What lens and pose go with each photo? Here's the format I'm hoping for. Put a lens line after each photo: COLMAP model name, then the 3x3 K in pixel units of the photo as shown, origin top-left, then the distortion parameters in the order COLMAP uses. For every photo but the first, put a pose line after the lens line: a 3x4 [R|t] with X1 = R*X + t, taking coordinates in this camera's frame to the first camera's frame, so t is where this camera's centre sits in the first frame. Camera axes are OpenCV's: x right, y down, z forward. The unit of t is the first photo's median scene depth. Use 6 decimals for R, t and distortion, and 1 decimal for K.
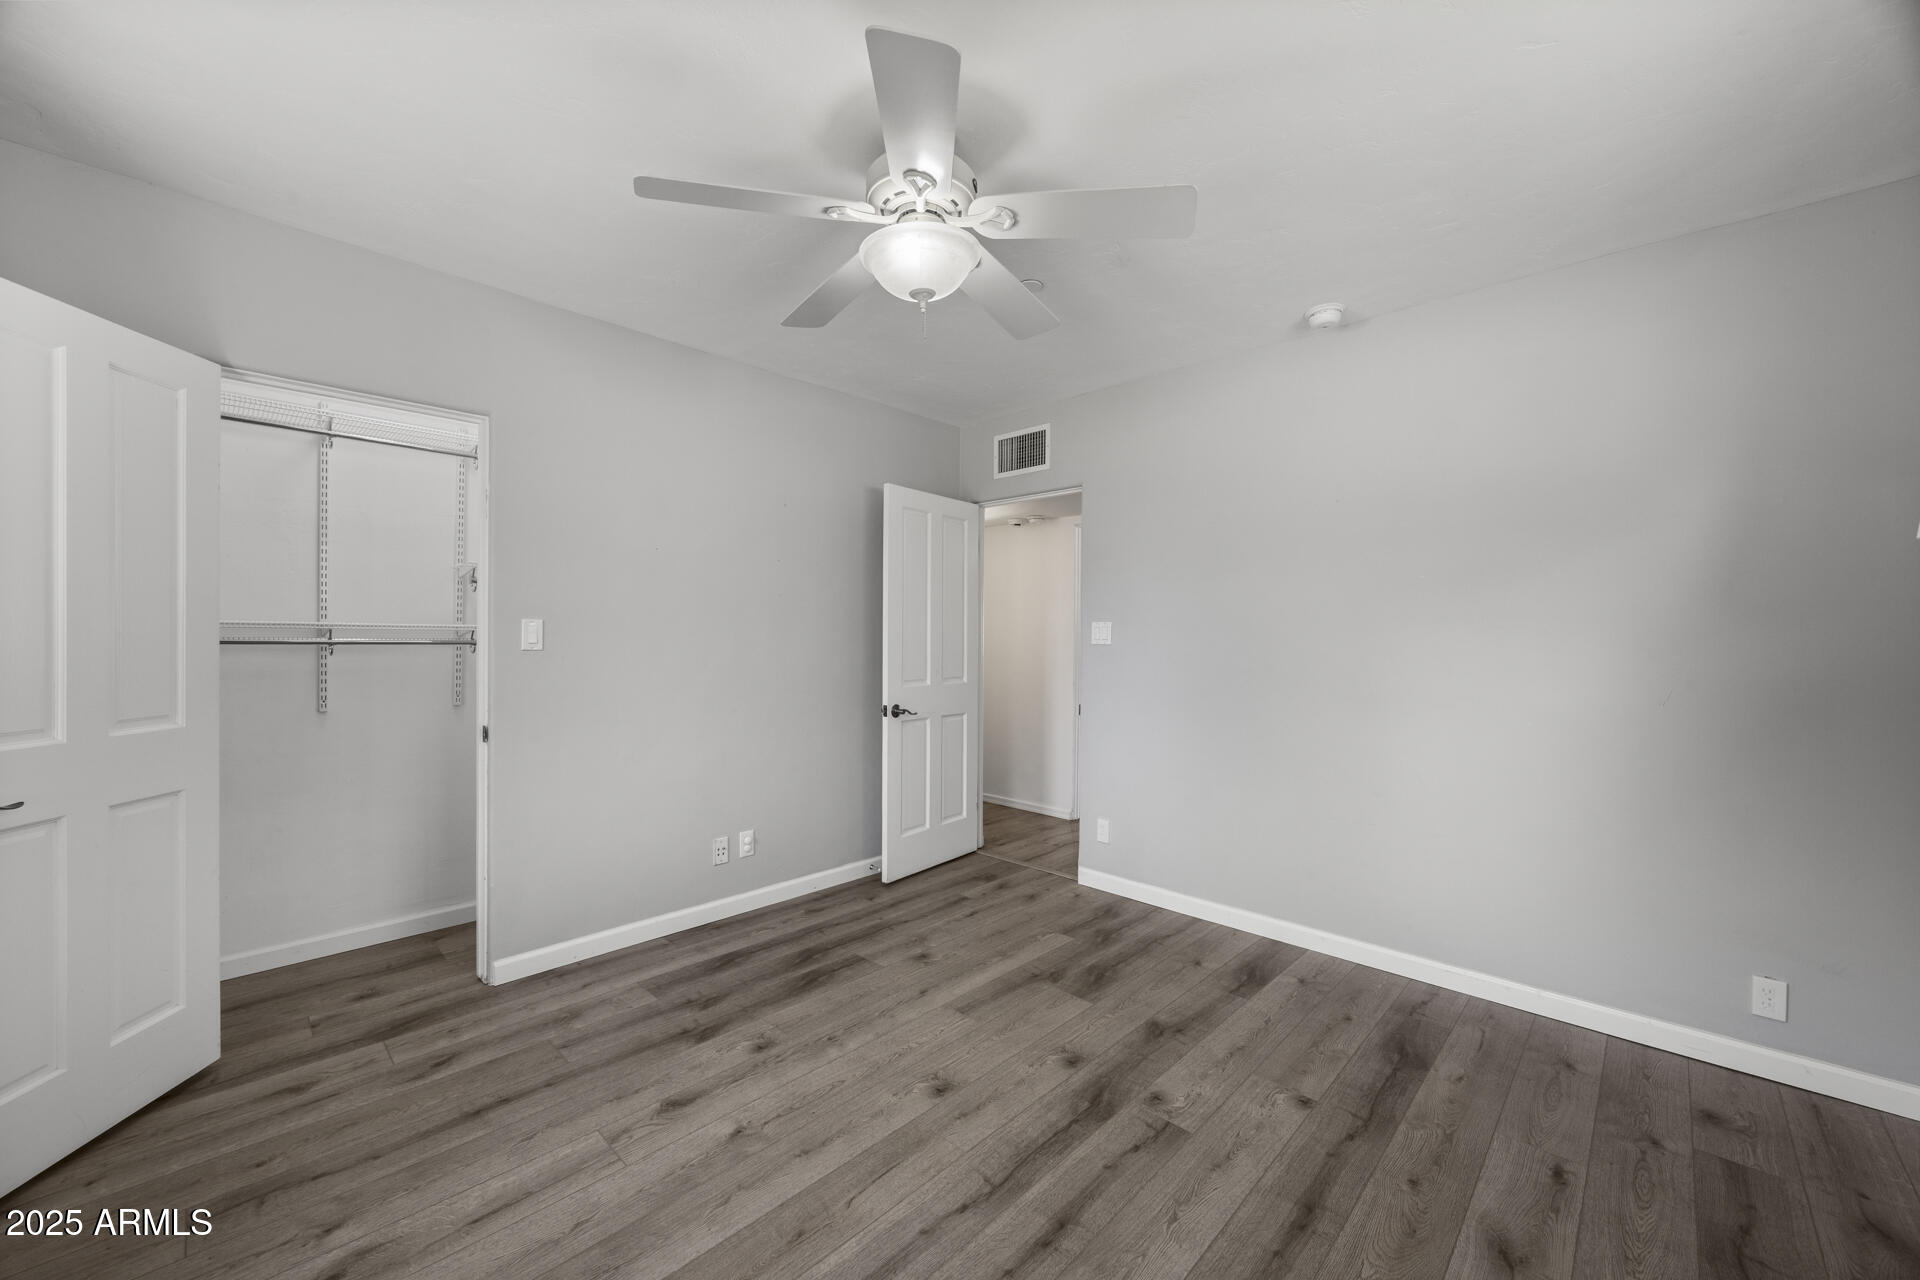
lens RADIAL K [[739.1, 0, 959.2], [0, 739.1, 643.0], [0, 0, 1]] dist [0.000045, 0.000019]
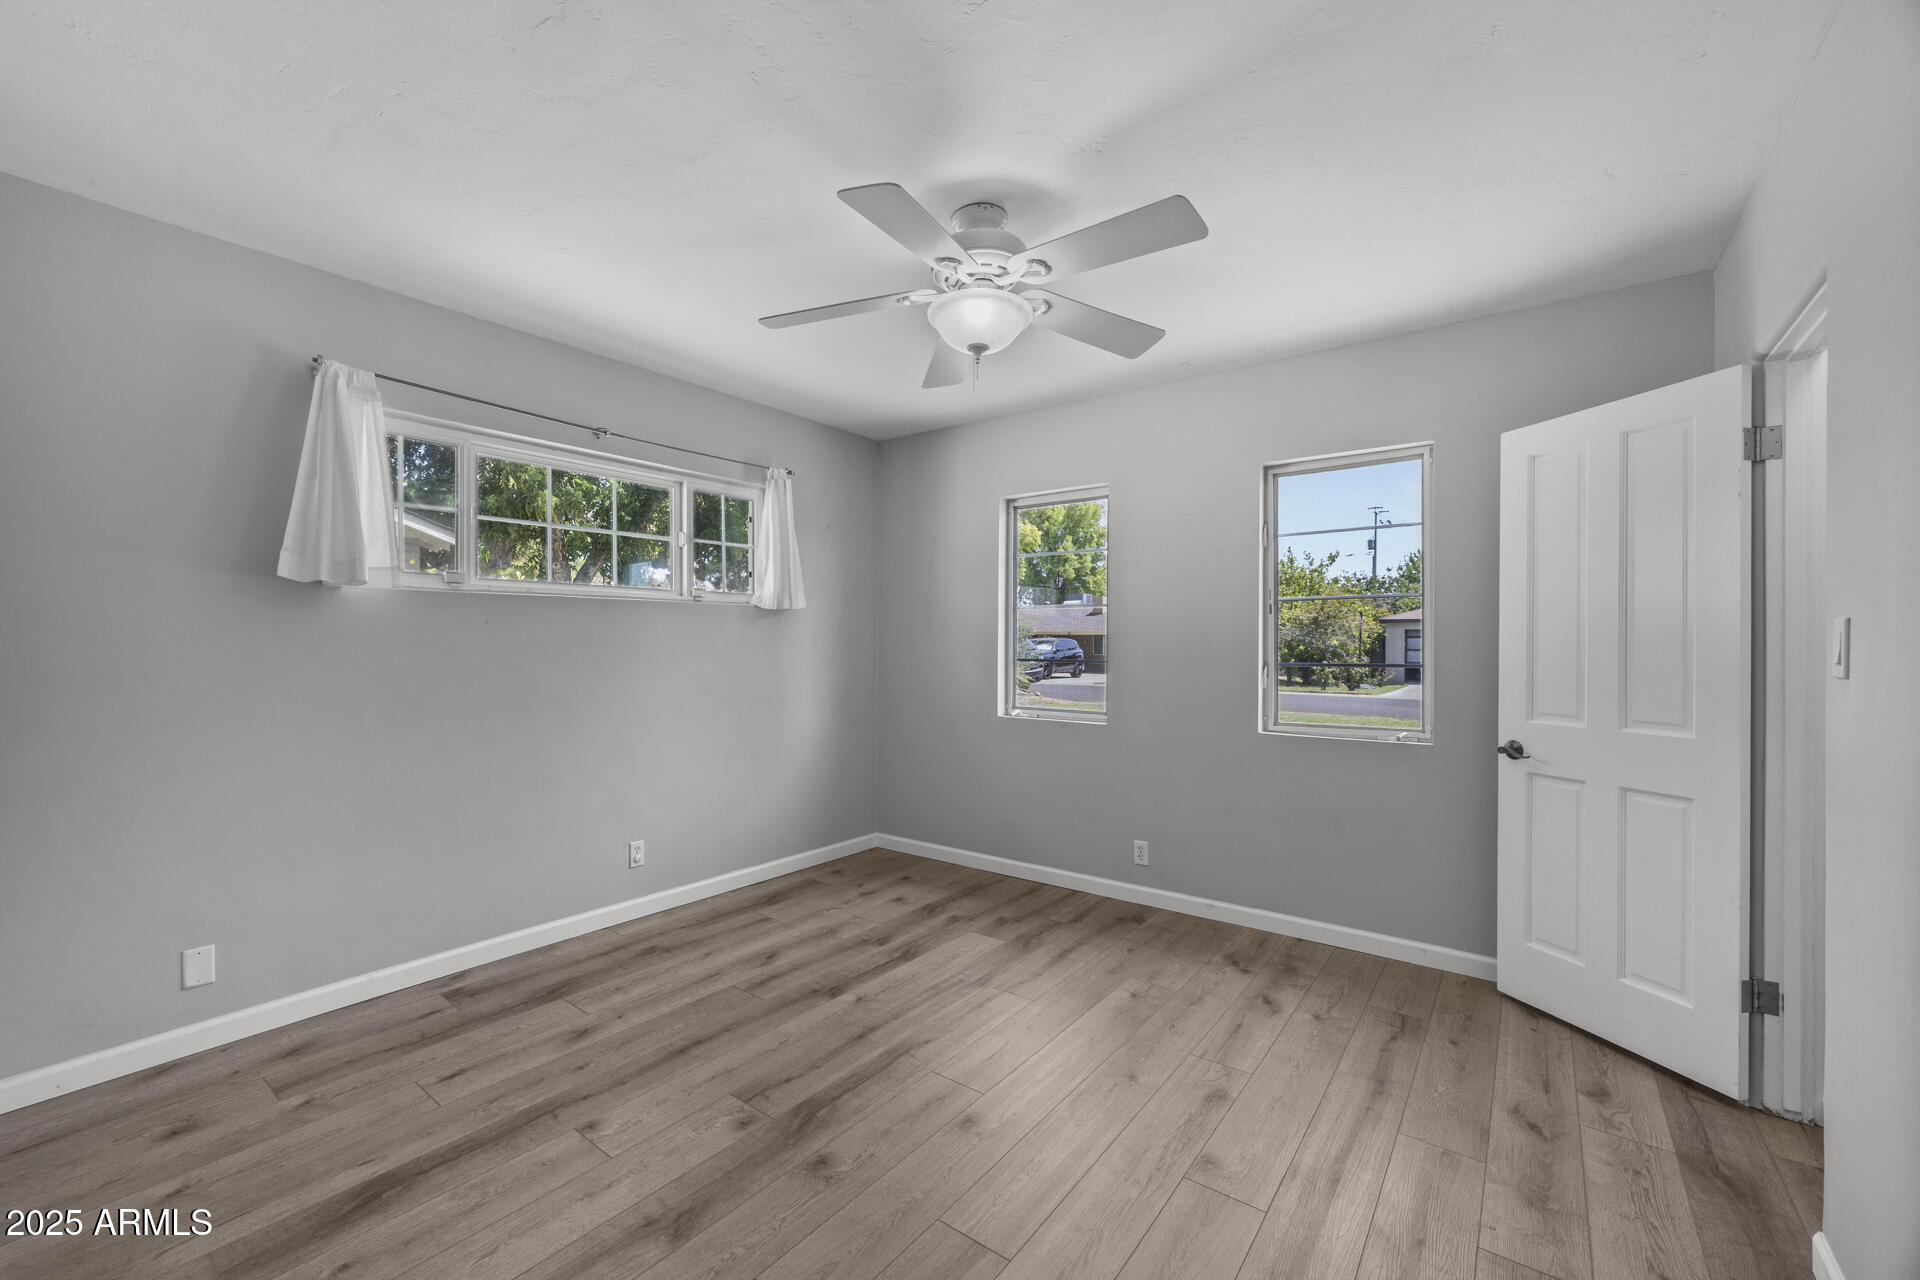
lens RADIAL K [[739.1, 0, 957.6], [0, 739.1, 646.2], [0, 0, 1]] dist [0.000045, 0.000019]
pose [[-0.986779, -0.007897, -0.161881, 0.157853], [-0.009190, 0.999932, 0.007237, -0.015743], [0.161812, 0.008629, -0.986784, 2.050544]]
